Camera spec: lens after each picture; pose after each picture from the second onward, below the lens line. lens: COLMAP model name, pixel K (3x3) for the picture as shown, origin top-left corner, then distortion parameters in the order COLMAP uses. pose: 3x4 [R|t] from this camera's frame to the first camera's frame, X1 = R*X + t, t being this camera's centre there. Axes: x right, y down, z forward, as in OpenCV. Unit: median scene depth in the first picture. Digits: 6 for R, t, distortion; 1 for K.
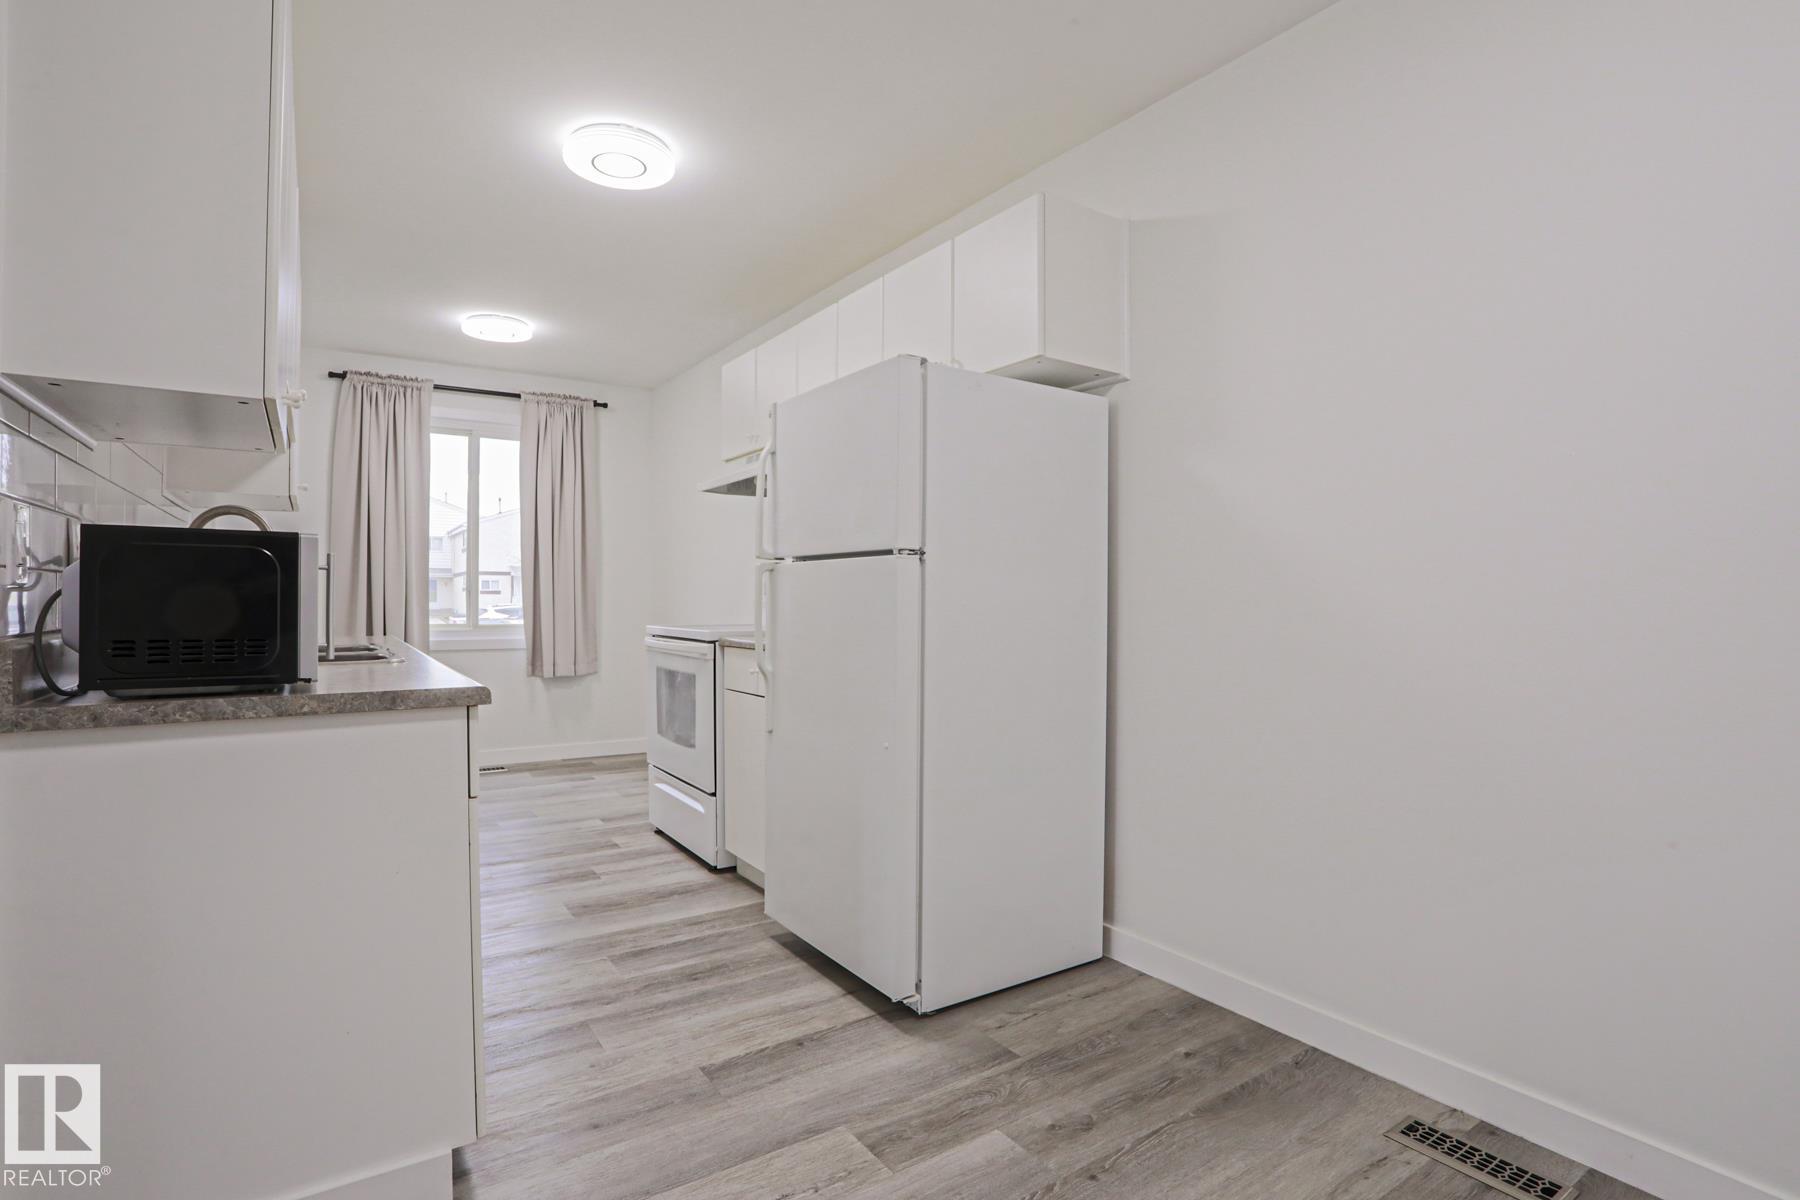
lens RADIAL K [[878.0, 0, 910.3], [0, 878.0, 599.3], [0, 0, 1]] dist [-0.069546, 0.025482]
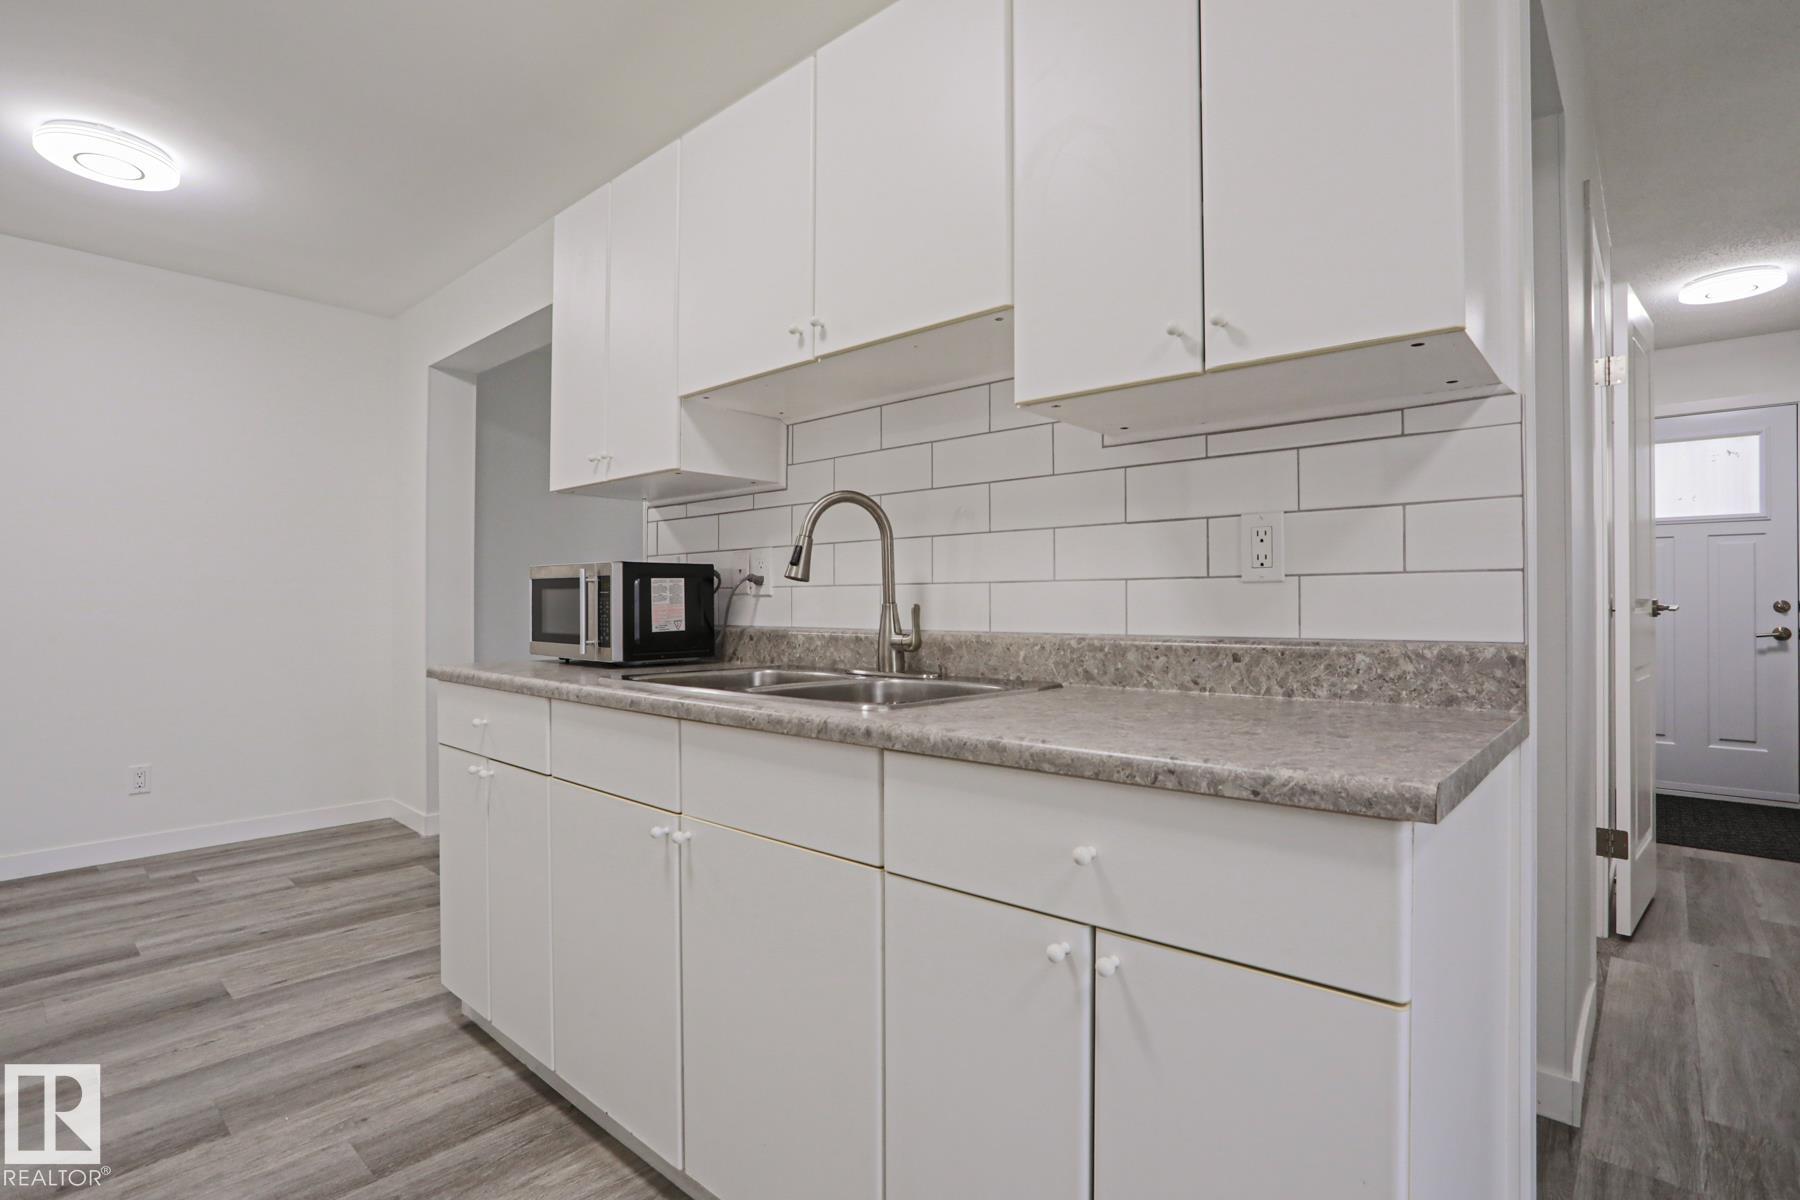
lens RADIAL K [[878.0, 0, 906.6], [0, 878.0, 596.7], [0, 0, 1]] dist [-0.069546, 0.025482]
pose [[-0.973241, -0.001008, -0.229786, -0.343207], [-0.000175, 0.999993, -0.003644, -0.002314], [0.229788, -0.003506, -0.973234, 0.948762]]
